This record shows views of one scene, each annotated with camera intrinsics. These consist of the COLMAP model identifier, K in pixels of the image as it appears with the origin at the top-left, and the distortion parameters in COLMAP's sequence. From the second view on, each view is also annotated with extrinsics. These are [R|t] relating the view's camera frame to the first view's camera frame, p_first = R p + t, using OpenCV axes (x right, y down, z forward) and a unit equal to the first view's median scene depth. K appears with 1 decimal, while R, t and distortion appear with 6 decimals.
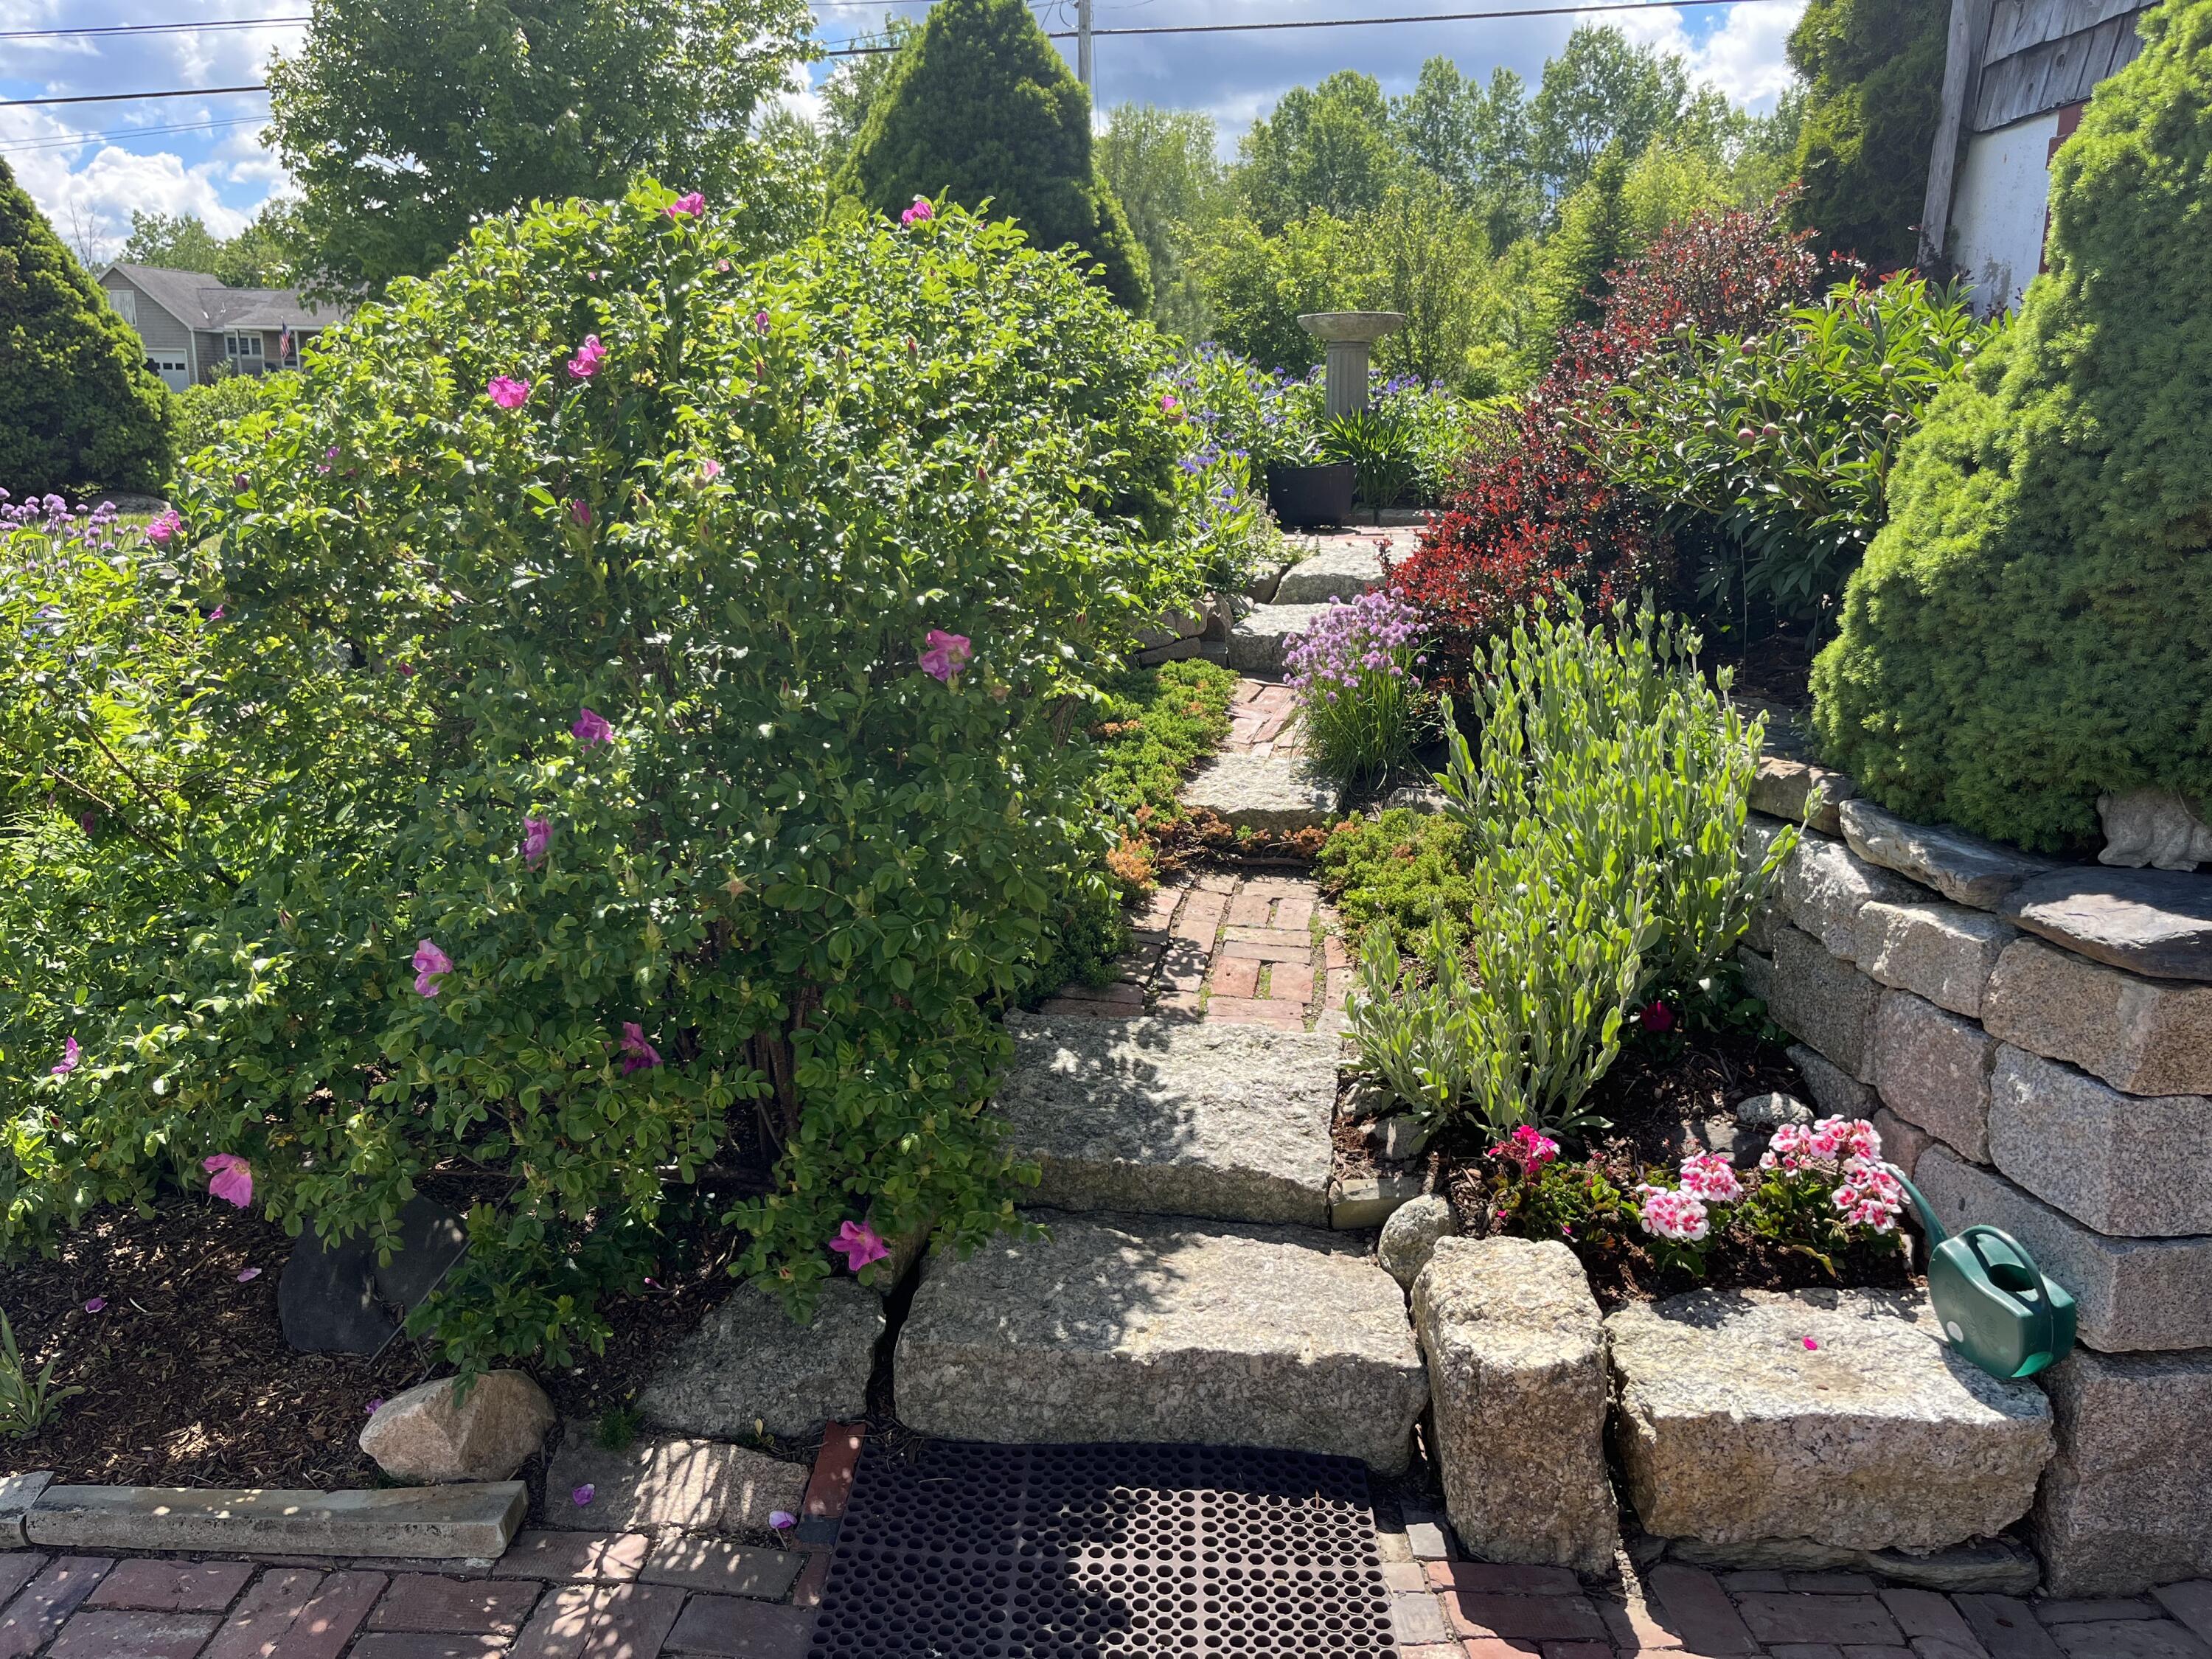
lens RADIAL K [[1699.1, 0, 1119.9], [0, 1699.1, 812.8], [0, 0, 1]] dist [0.012863, -0.004714]
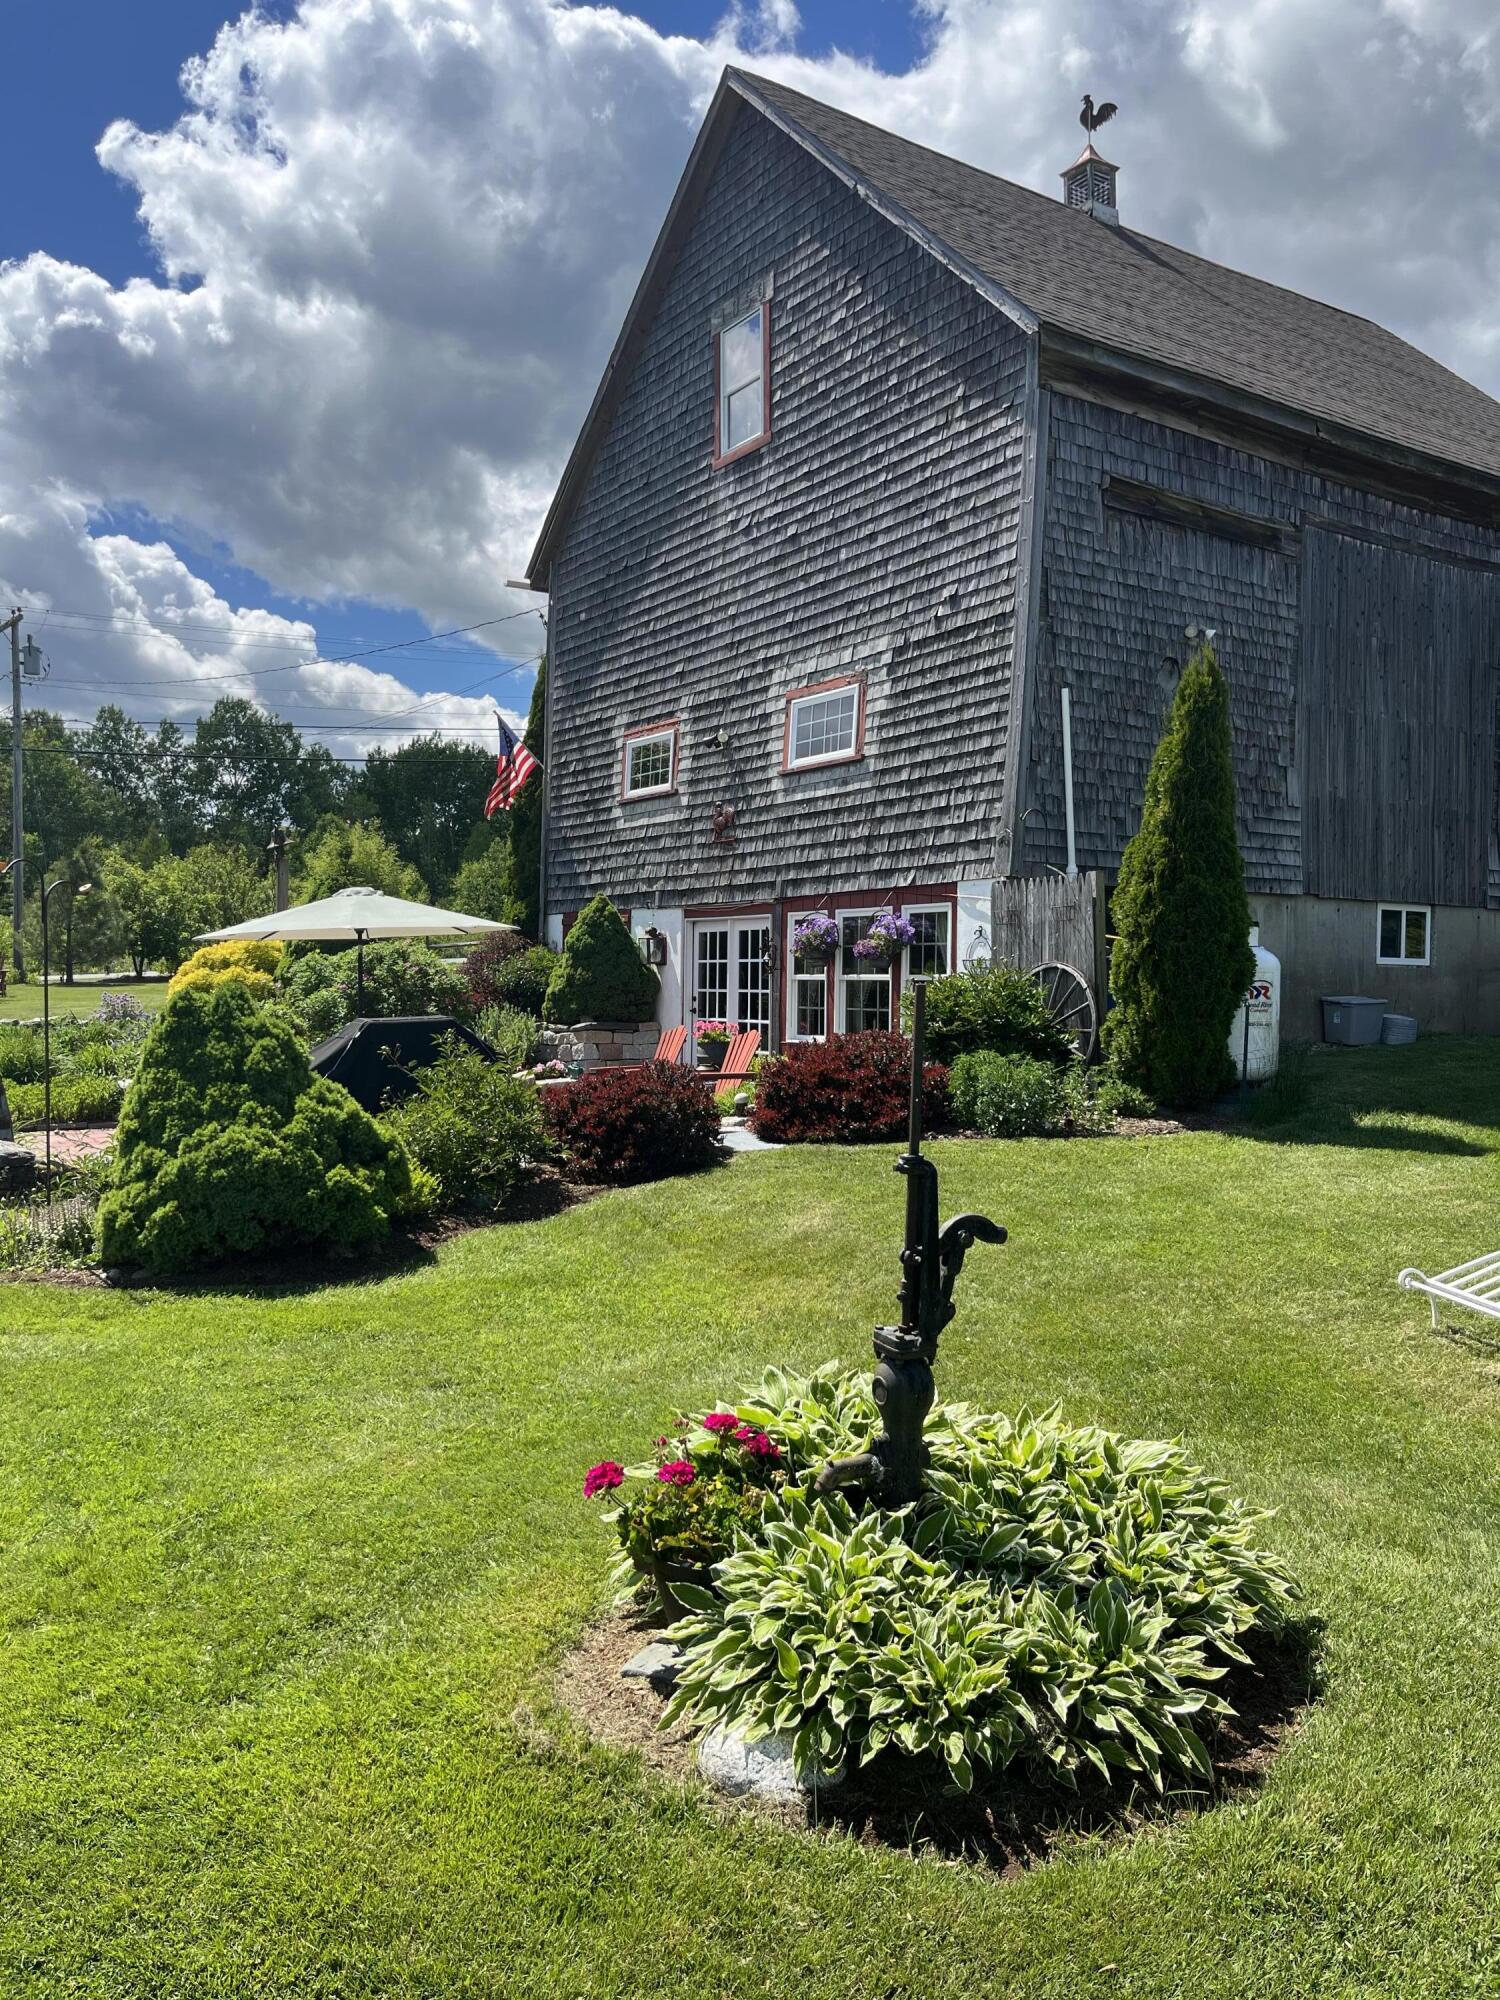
lens RADIAL K [[1536.3, 0, 743.2], [0, 1536.3, 996.4], [0, 0, 1]] dist [0.012863, -0.004714]
pose [[0.819150, -0.015378, 0.573373, -1.653552], [0.135553, 0.976514, -0.167469, 0.681392], [-0.557331, 0.214905, 0.801996, -2.954119]]
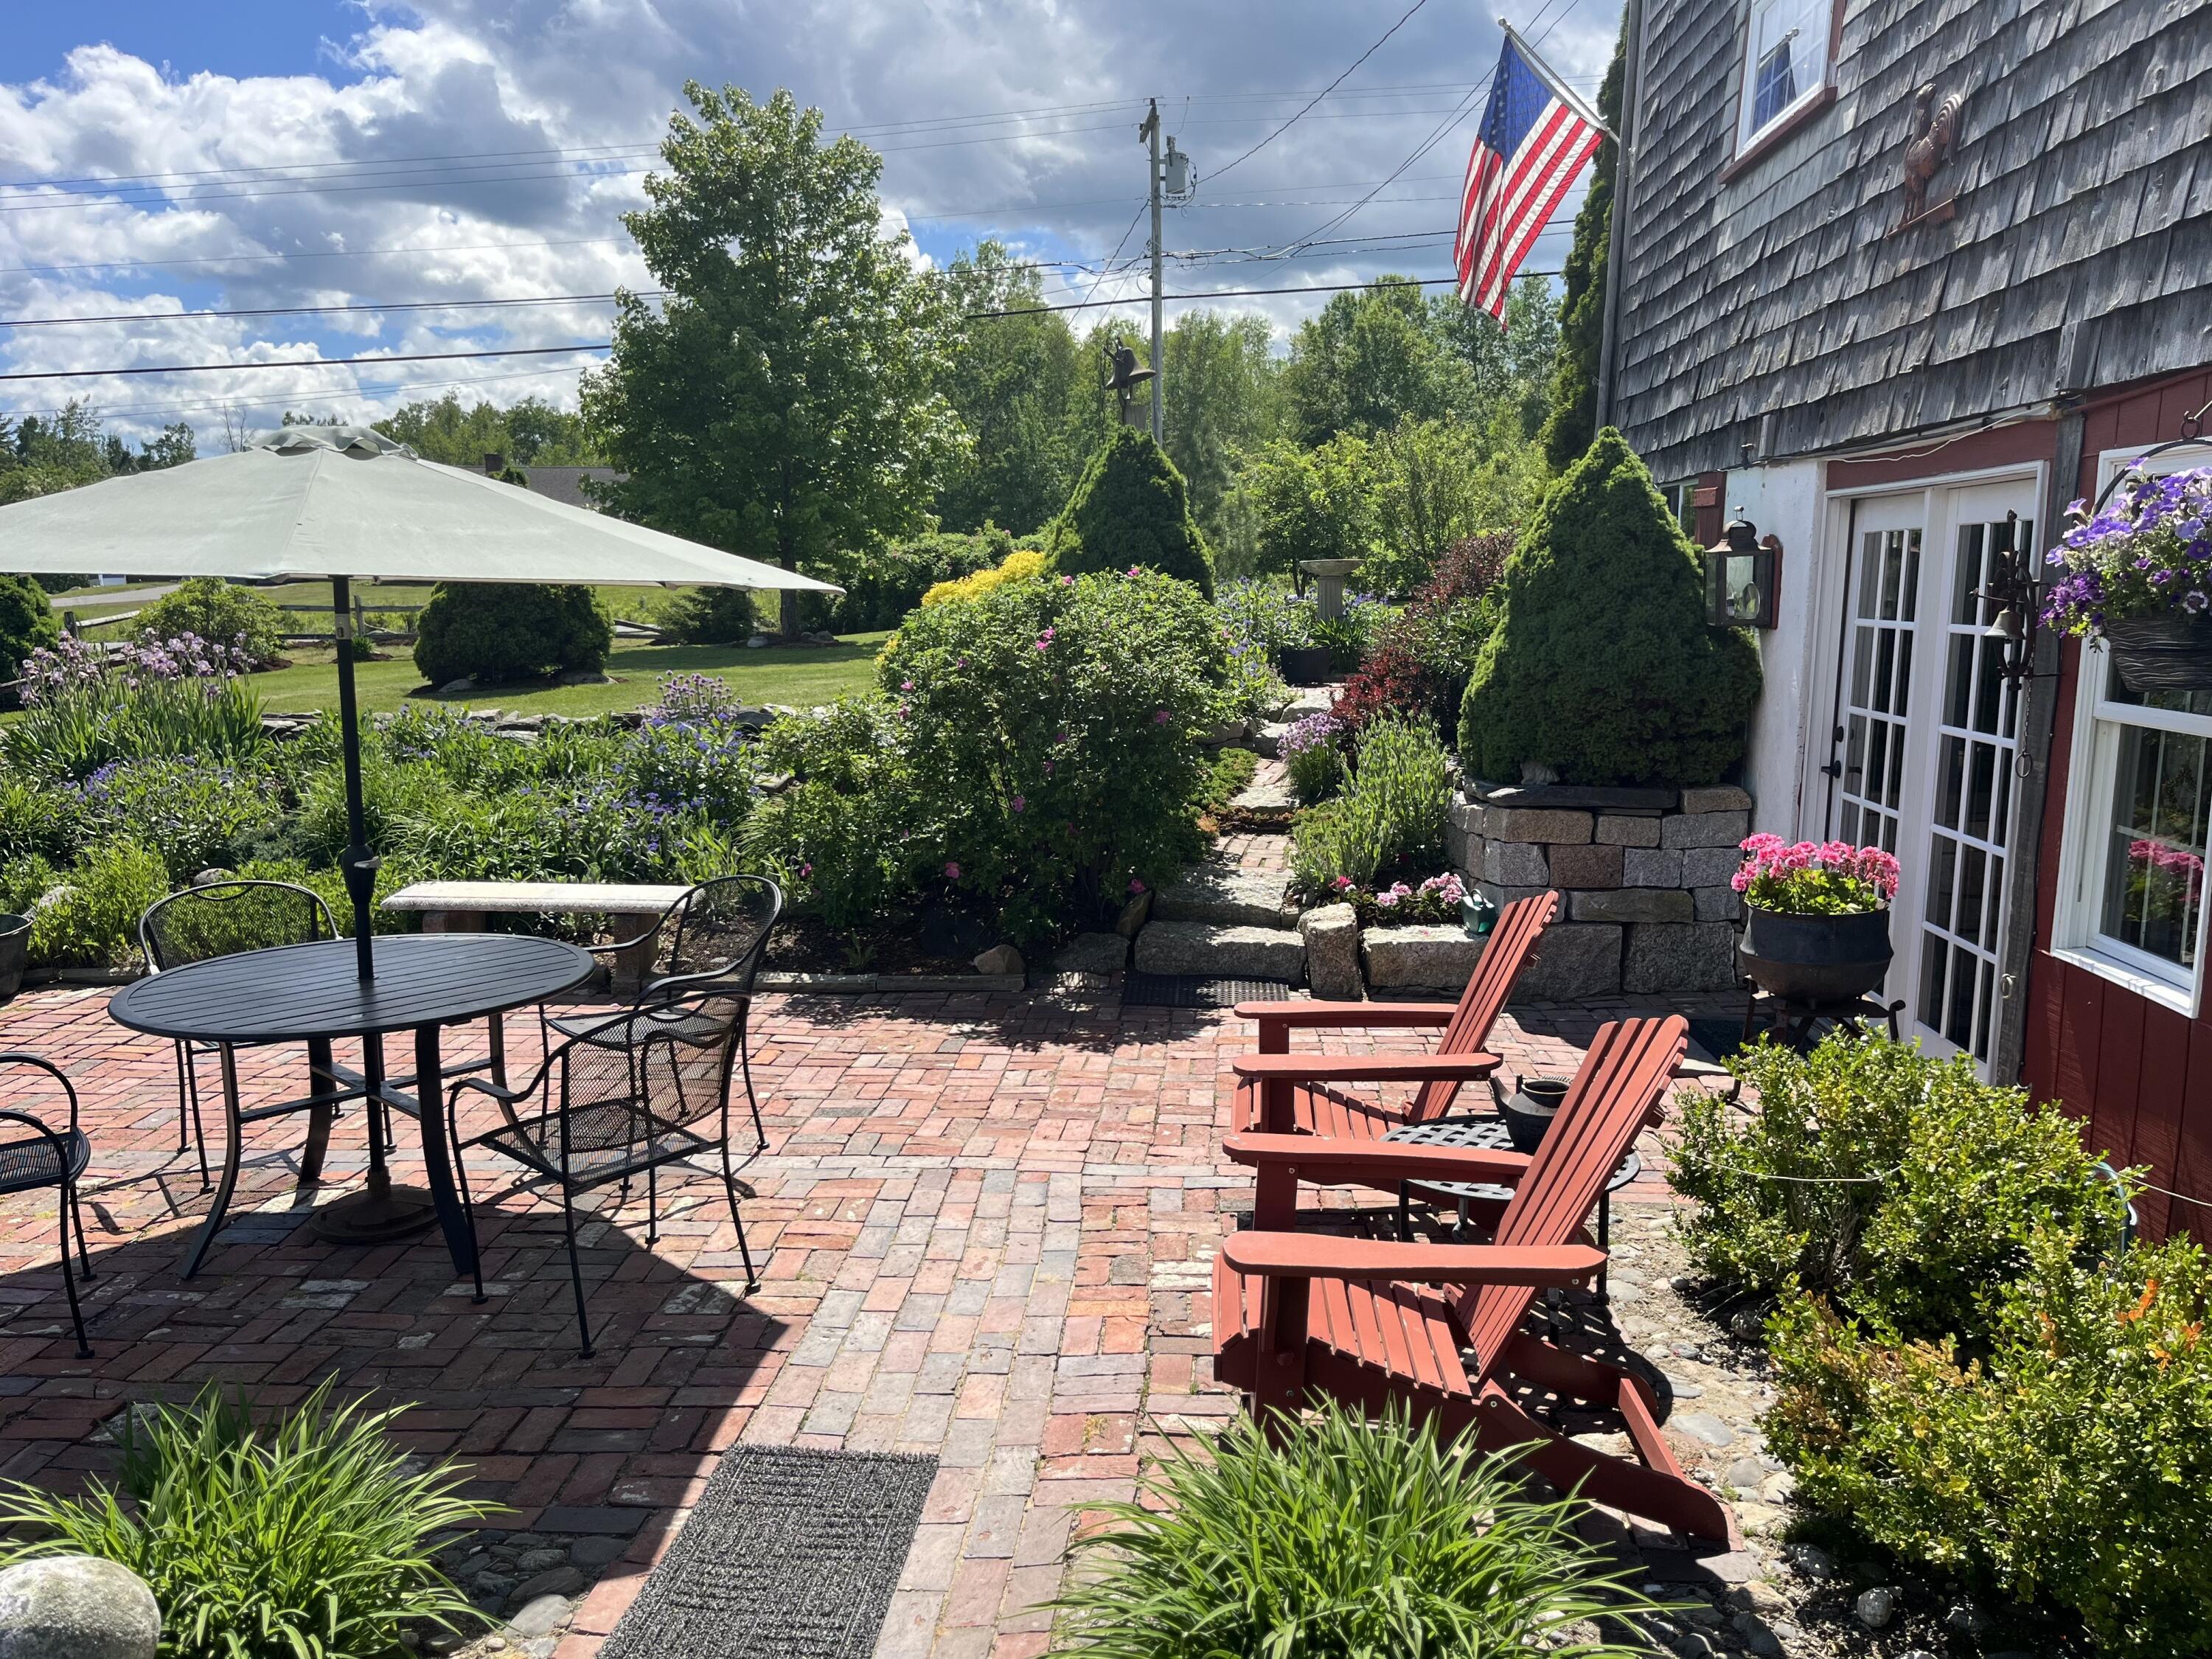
lens RADIAL K [[1699.1, 0, 1094.1], [0, 1699.1, 848.0], [0, 0, 1]] dist [0.012863, -0.004714]
pose [[0.998667, -0.005429, -0.051321, -0.026352], [0.001600, 0.997230, -0.074365, 0.206423], [0.051583, 0.074184, 0.995910, -1.171750]]
